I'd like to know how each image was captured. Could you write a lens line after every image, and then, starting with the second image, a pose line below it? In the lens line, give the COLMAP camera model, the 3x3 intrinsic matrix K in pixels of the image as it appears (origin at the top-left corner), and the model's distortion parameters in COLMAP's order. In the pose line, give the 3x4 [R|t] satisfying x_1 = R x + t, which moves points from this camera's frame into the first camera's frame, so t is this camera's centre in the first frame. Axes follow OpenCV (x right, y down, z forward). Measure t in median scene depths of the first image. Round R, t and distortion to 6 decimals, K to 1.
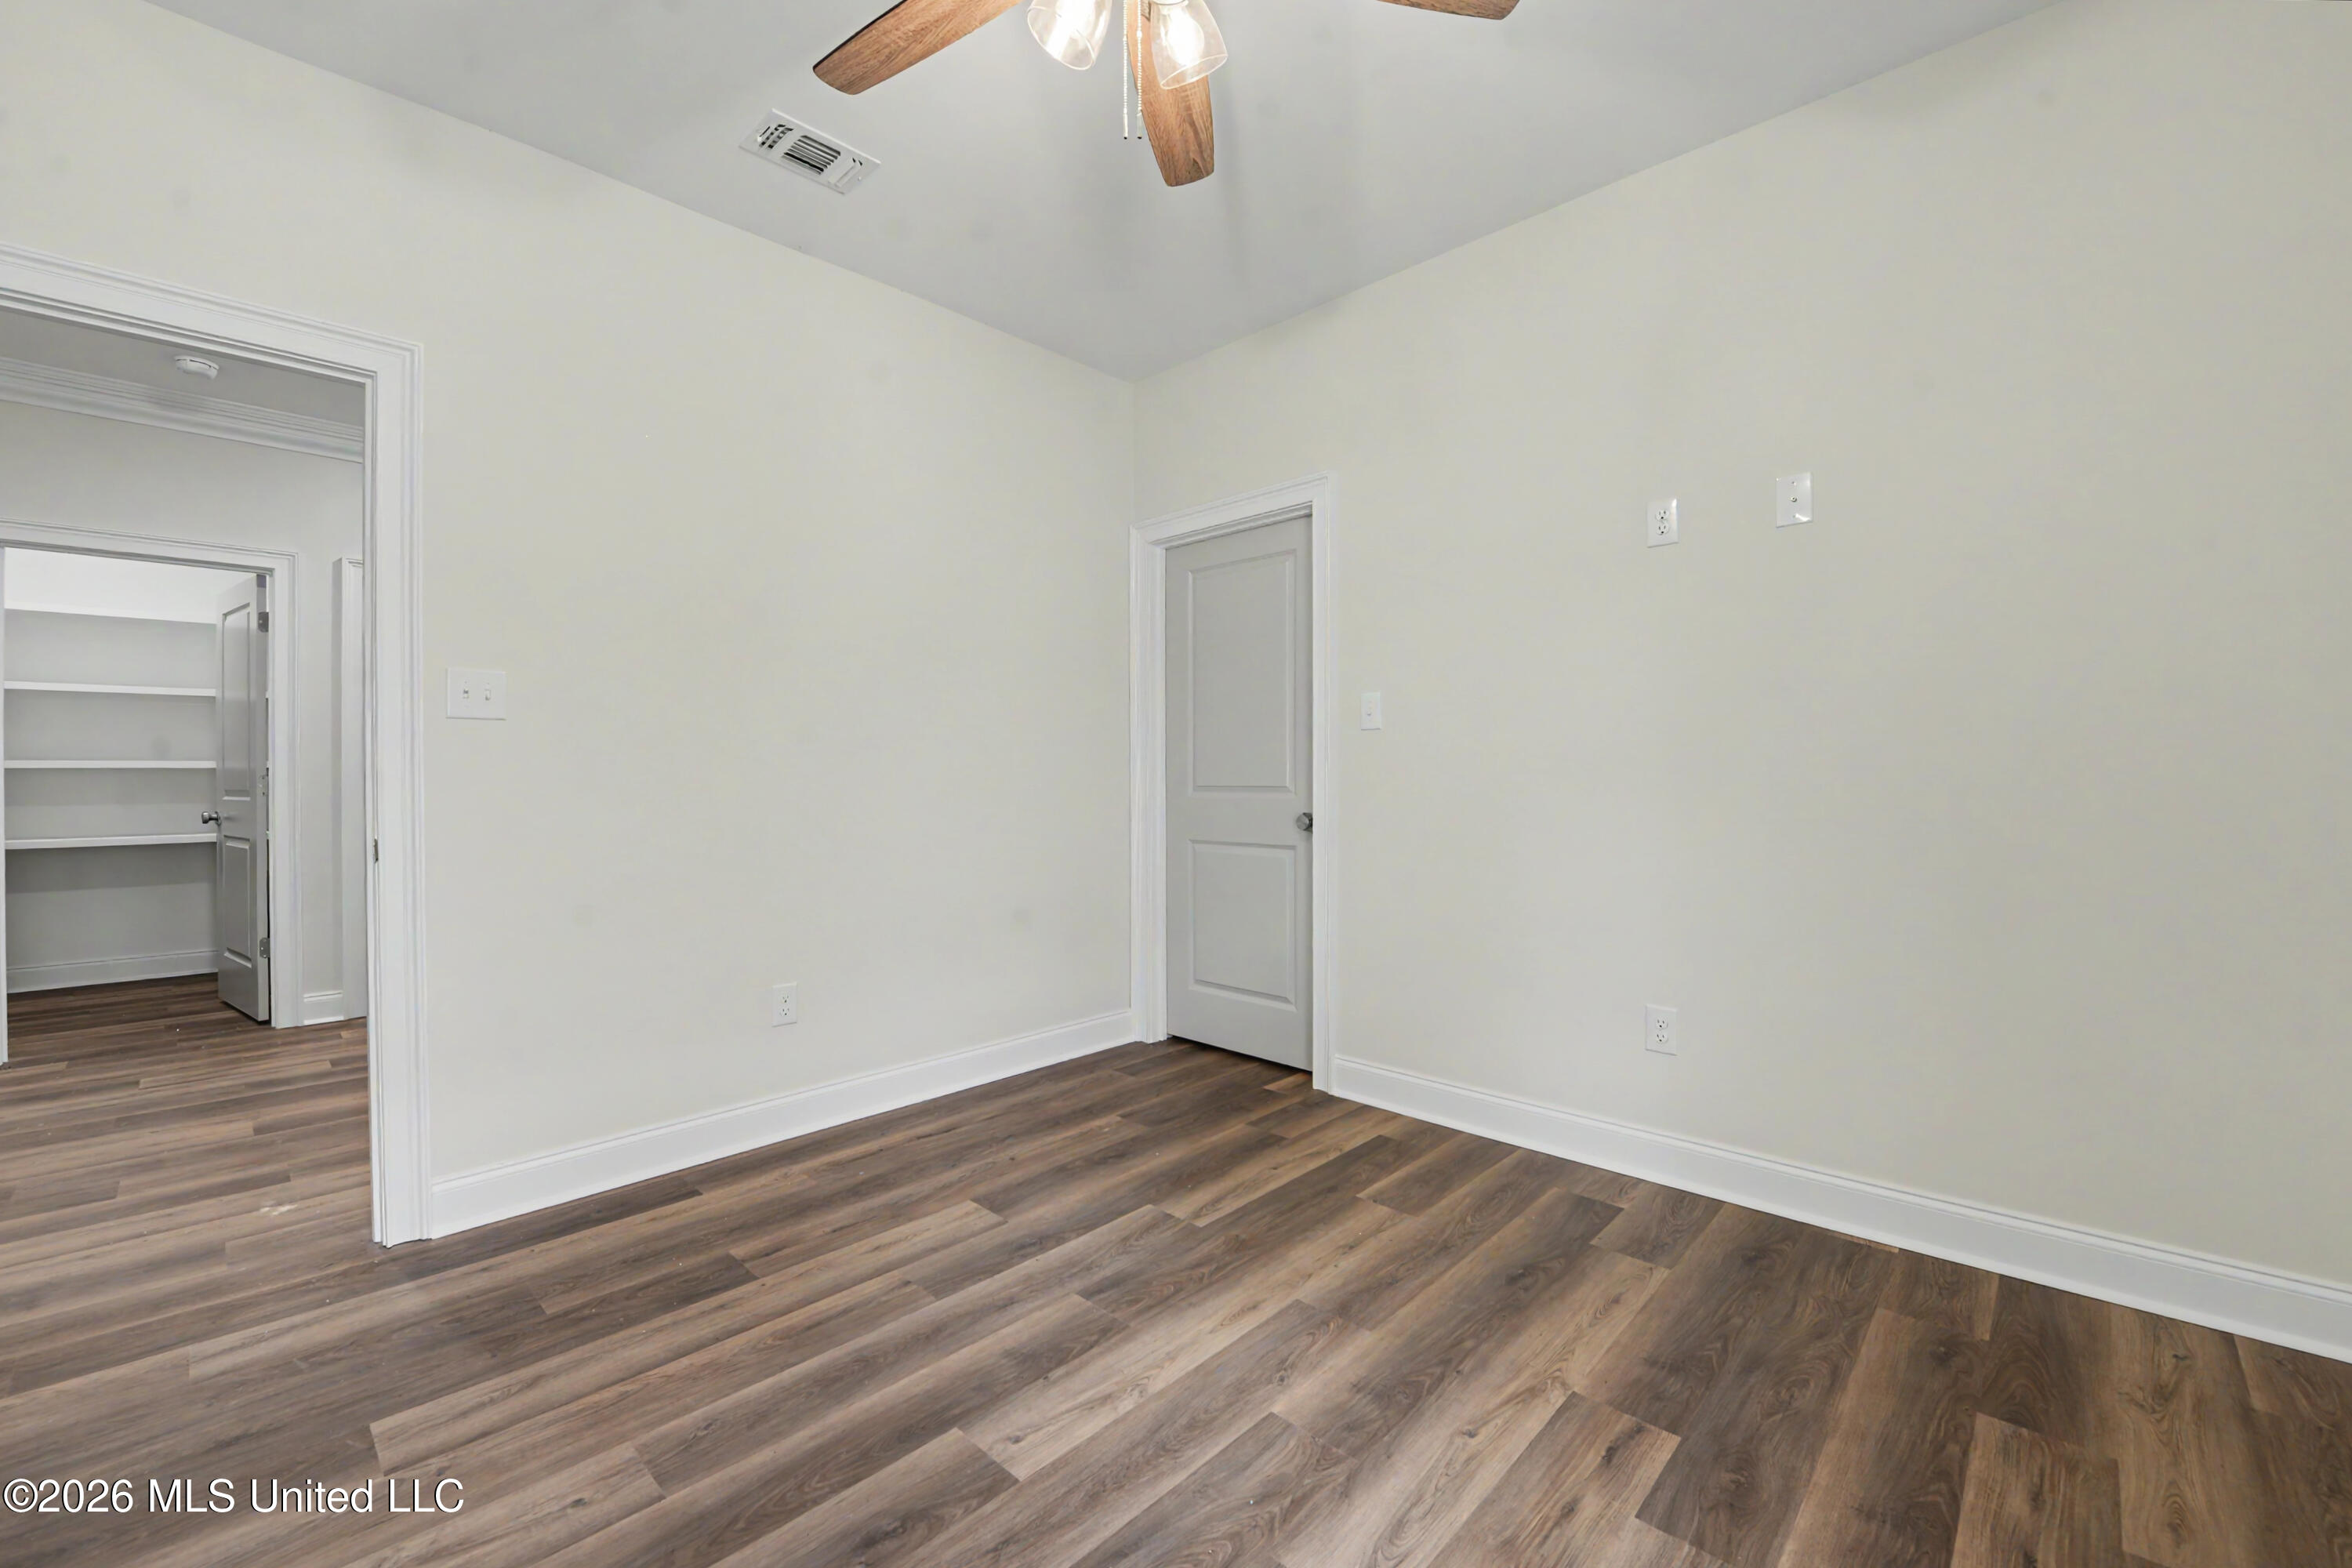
lens RADIAL K [[960.2, 0, 1168.7], [0, 960.2, 768.5], [0, 0, 1]] dist [-0.014327, -0.000049]
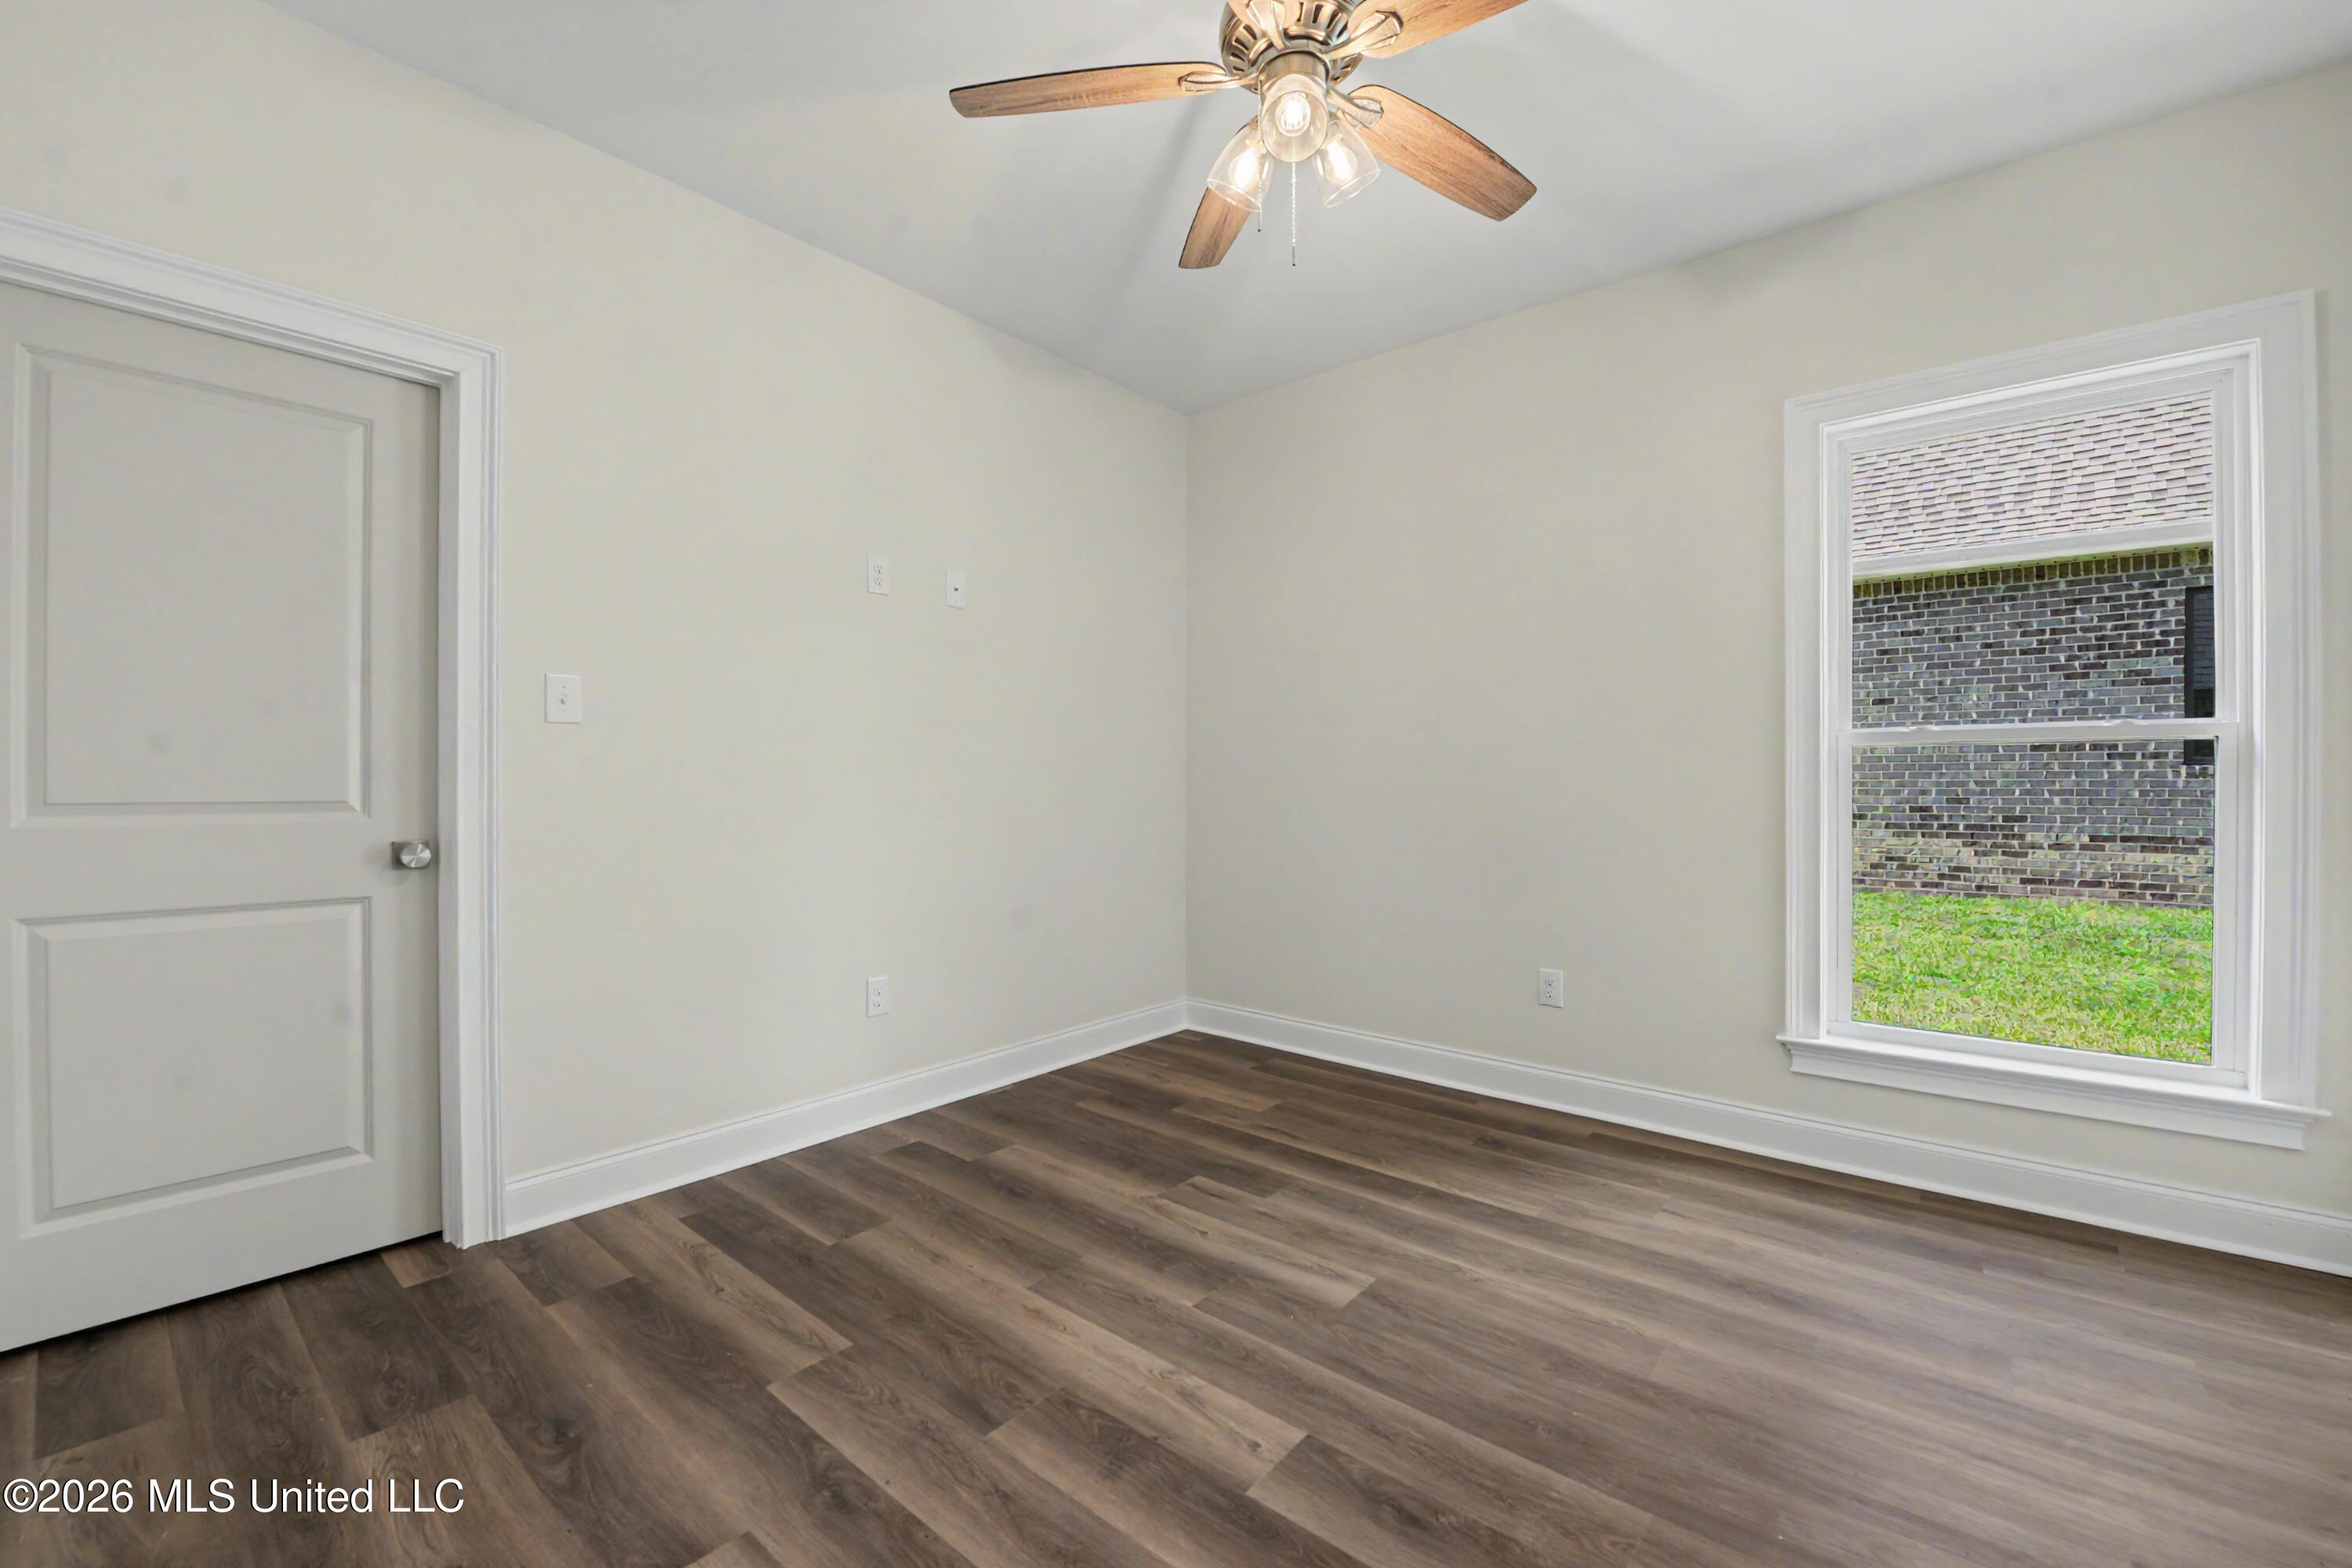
lens RADIAL K [[952.1, 0, 1167.4], [0, 952.1, 780.0], [0, 0, 1]] dist [-0.018498, 0.000194]
pose [[-0.077352, 0.011773, 0.996934, -0.856884], [-0.010940, 0.999860, -0.012656, 0.009490], [-0.996944, -0.011885, -0.077213, 0.871468]]
